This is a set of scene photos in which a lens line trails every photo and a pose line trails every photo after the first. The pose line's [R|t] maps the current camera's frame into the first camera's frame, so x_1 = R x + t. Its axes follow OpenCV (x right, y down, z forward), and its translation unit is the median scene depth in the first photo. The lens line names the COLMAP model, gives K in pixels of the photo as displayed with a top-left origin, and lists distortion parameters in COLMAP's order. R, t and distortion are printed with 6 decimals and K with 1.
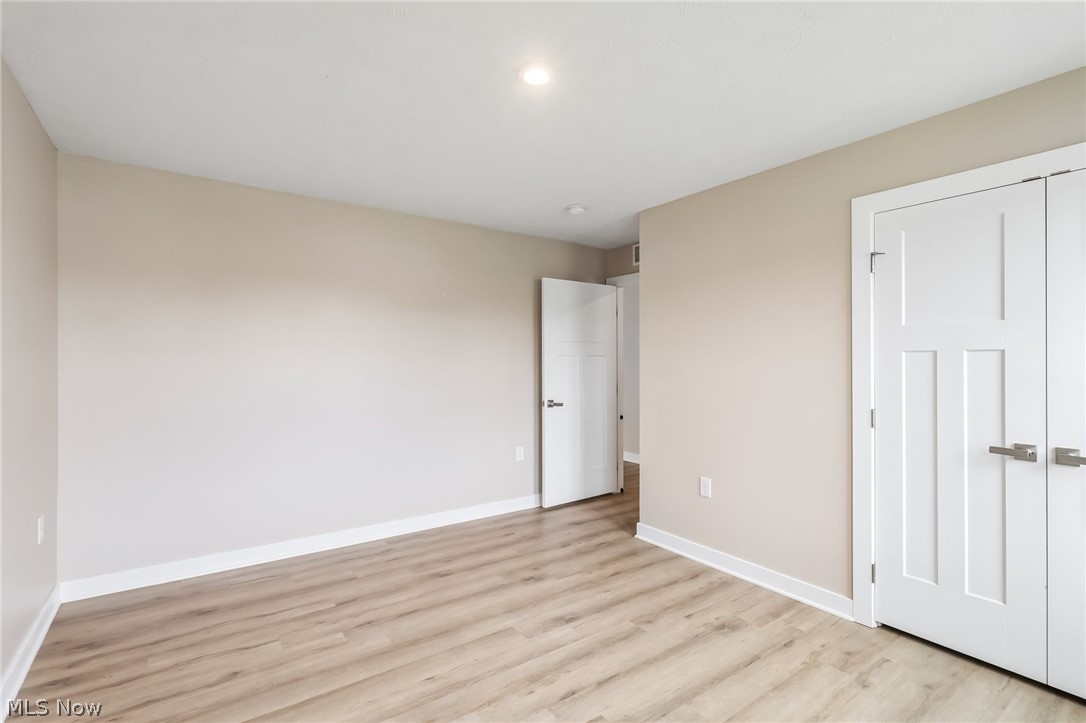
lens RADIAL K [[503.7, 0, 540.8], [0, 503.7, 362.9], [0, 0, 1]] dist [-0.001906, 0.000381]
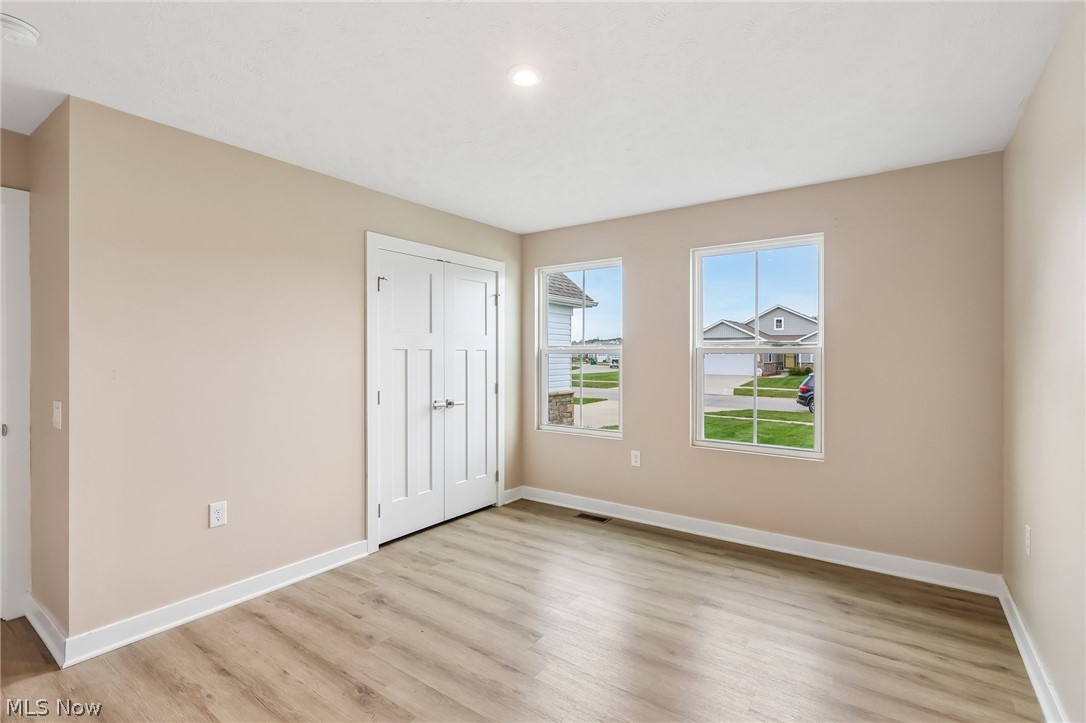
lens RADIAL K [[507.8, 0, 539.7], [0, 507.8, 357.1], [0, 0, 1]] dist [-0.000996, -0.000031]
pose [[-0.322358, -0.005224, 0.946603, -0.781282], [0.000359, 0.999984, 0.005641, -0.007439], [-0.946618, 0.002158, -0.322351, 1.020847]]
